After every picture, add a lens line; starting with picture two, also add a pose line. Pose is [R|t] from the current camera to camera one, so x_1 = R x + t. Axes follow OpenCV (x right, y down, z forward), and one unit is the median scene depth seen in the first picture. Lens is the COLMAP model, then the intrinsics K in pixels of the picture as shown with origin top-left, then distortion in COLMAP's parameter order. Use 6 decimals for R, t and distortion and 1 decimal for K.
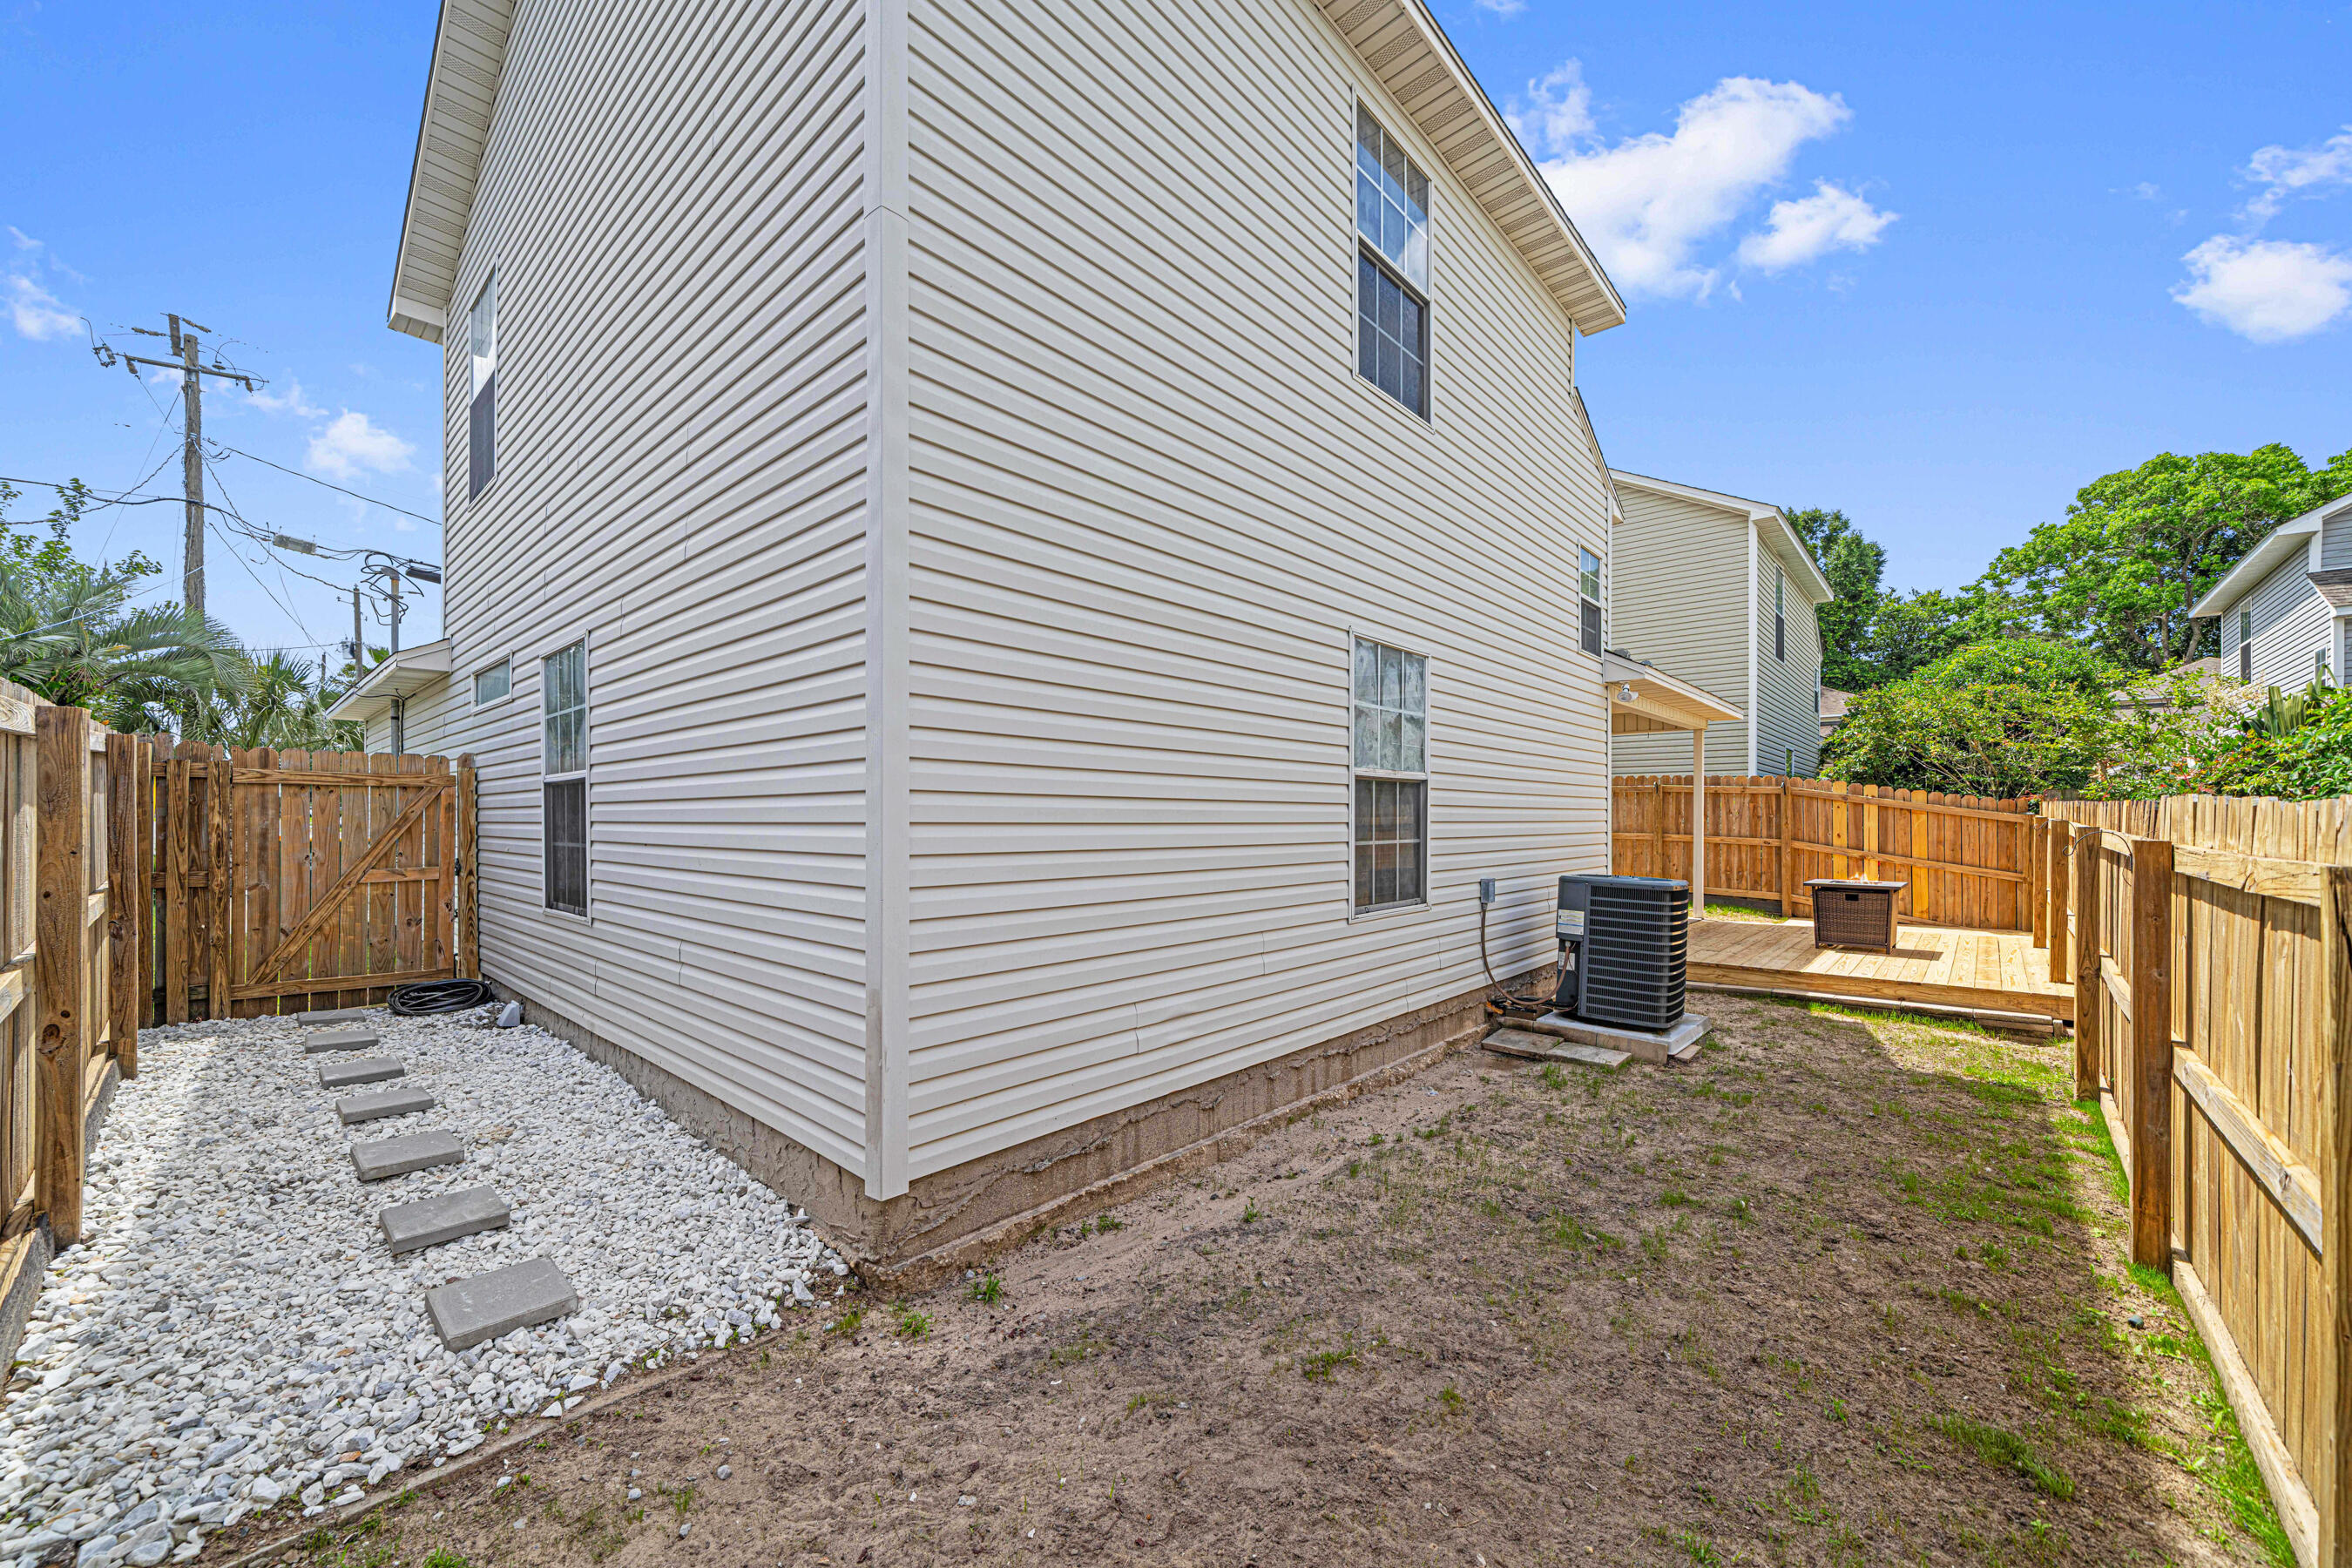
lens RADIAL K [[889.4, 0, 1170.1], [0, 889.4, 807.7], [0, 0, 1]] dist [-0.007710, 0.000102]
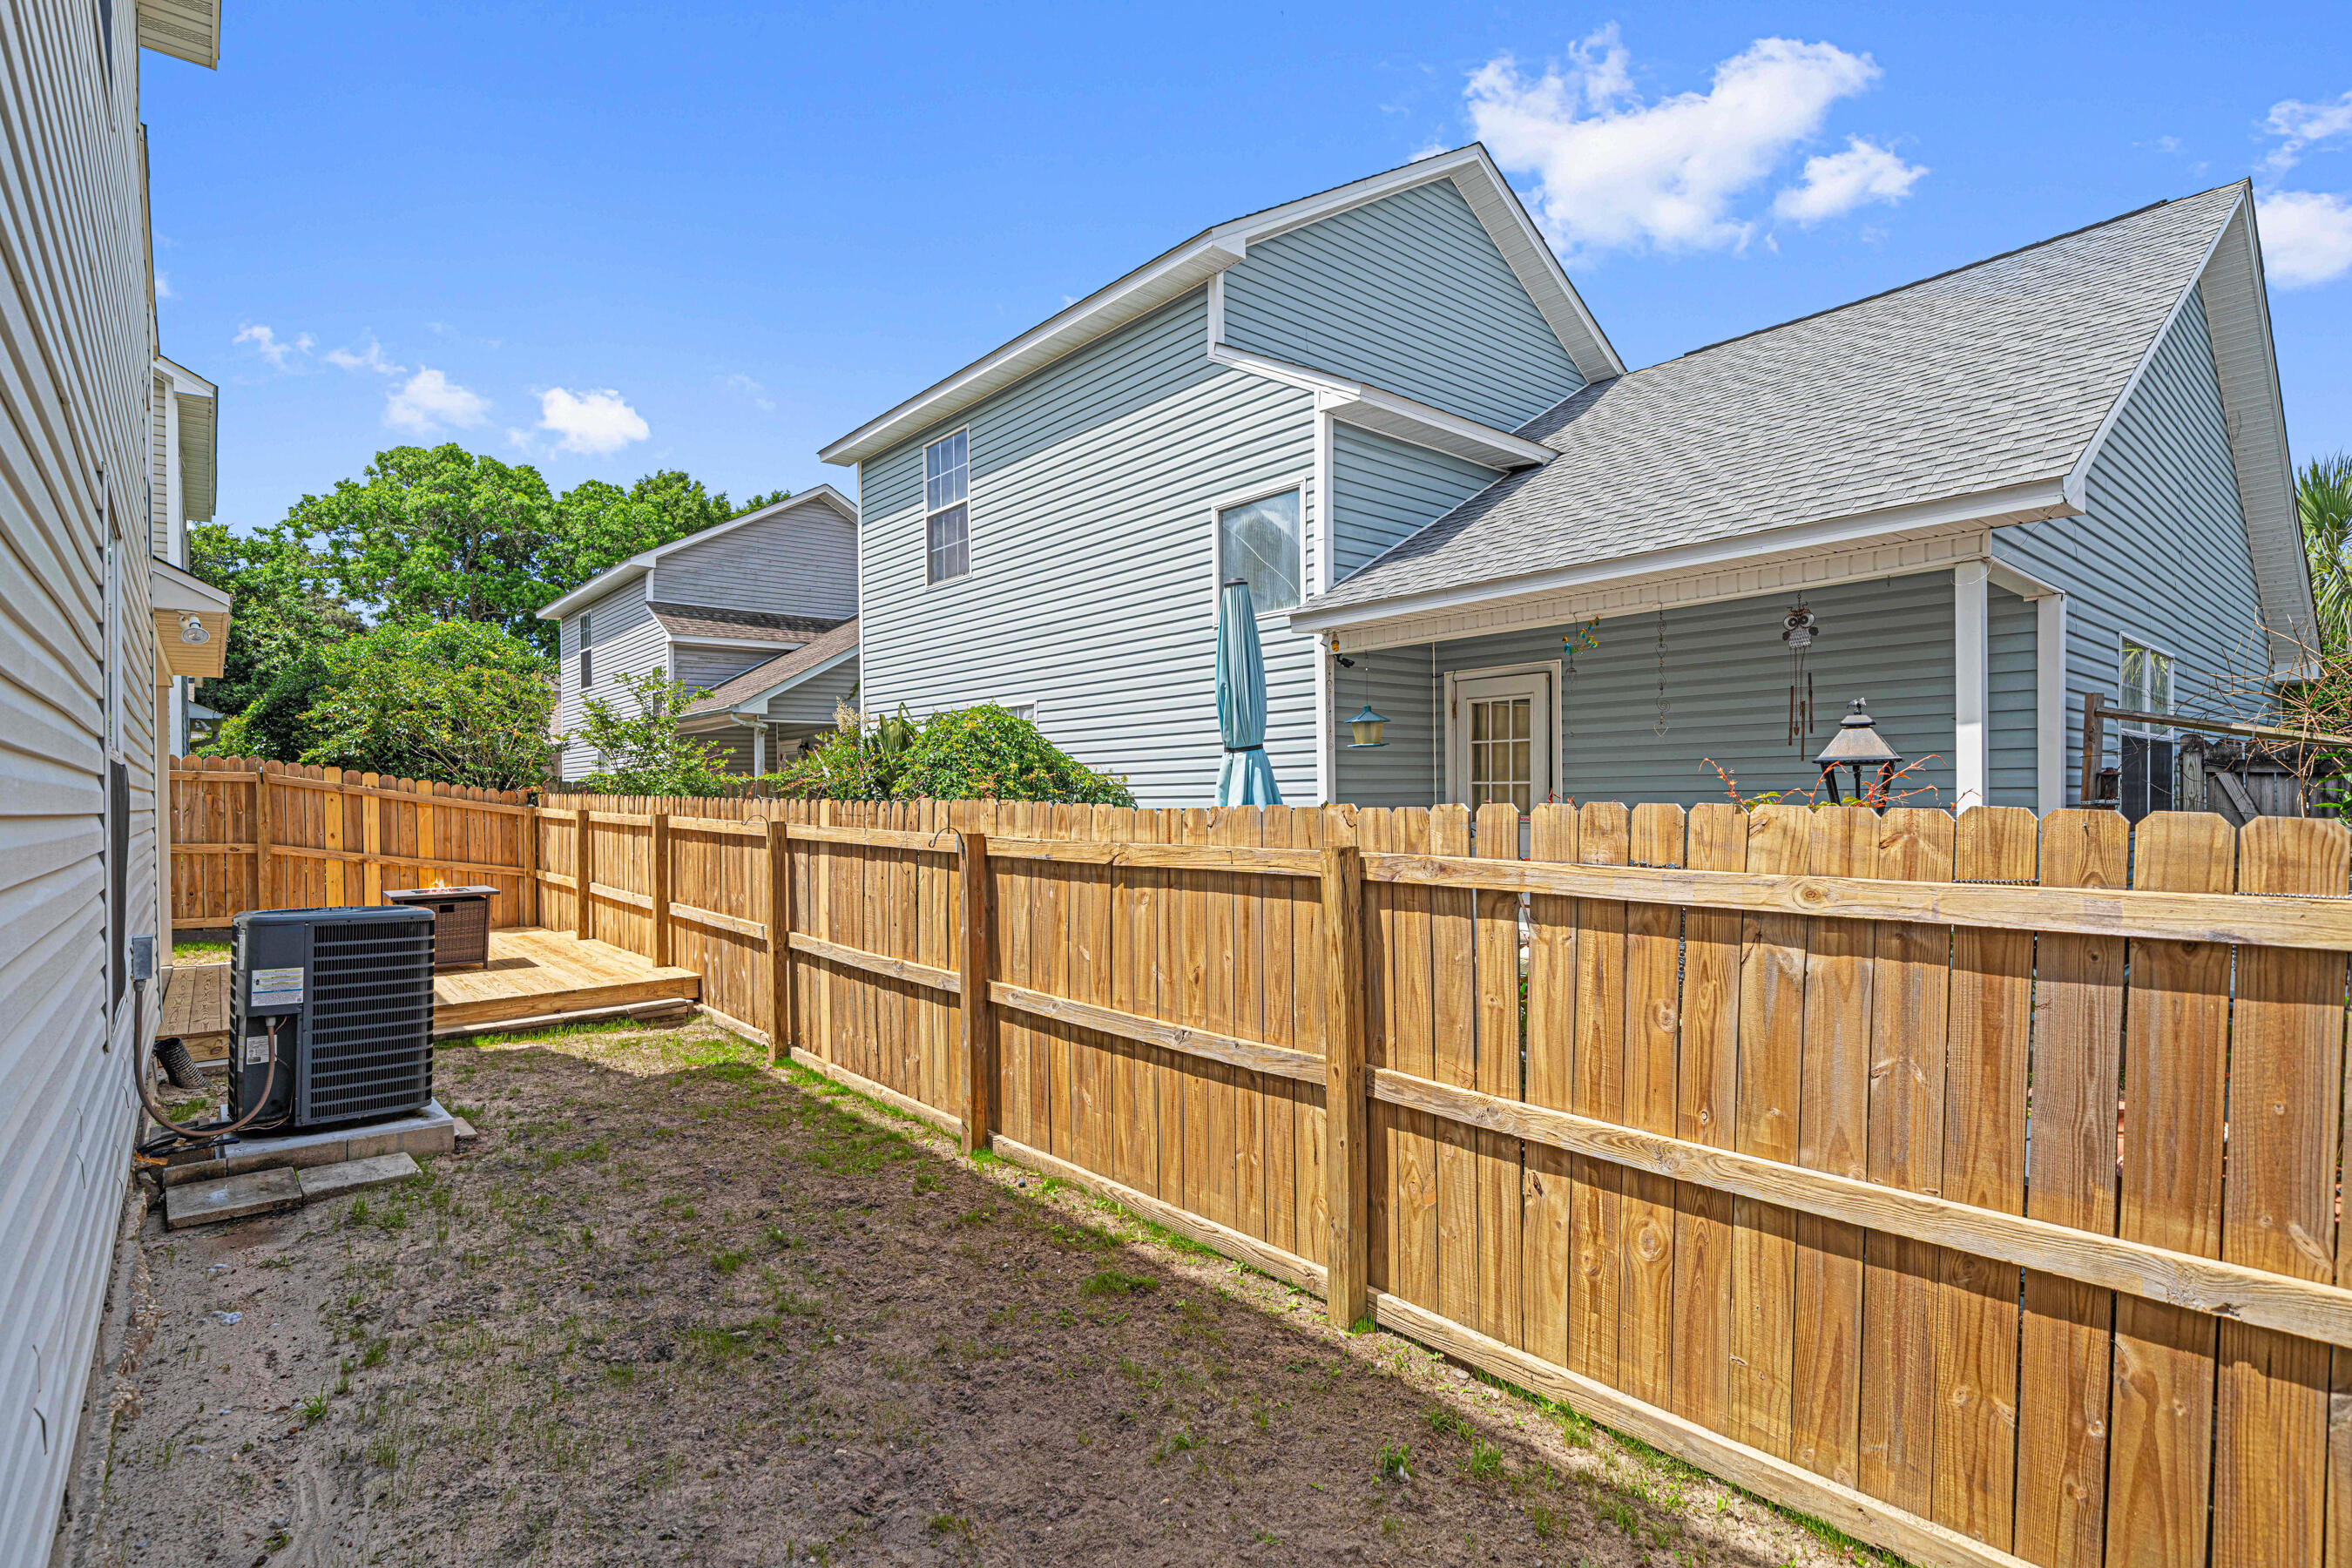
lens RADIAL K [[1111.7, 0, 1171.5], [0, 1111.7, 786.7], [0, 0, 1]] dist [-0.003733, -0.000164]
pose [[0.117597, 0.004482, 0.993051, -0.204374], [0.001480, 0.999988, -0.004689, -0.009433], [-0.993060, 0.002021, 0.117589, 0.188558]]
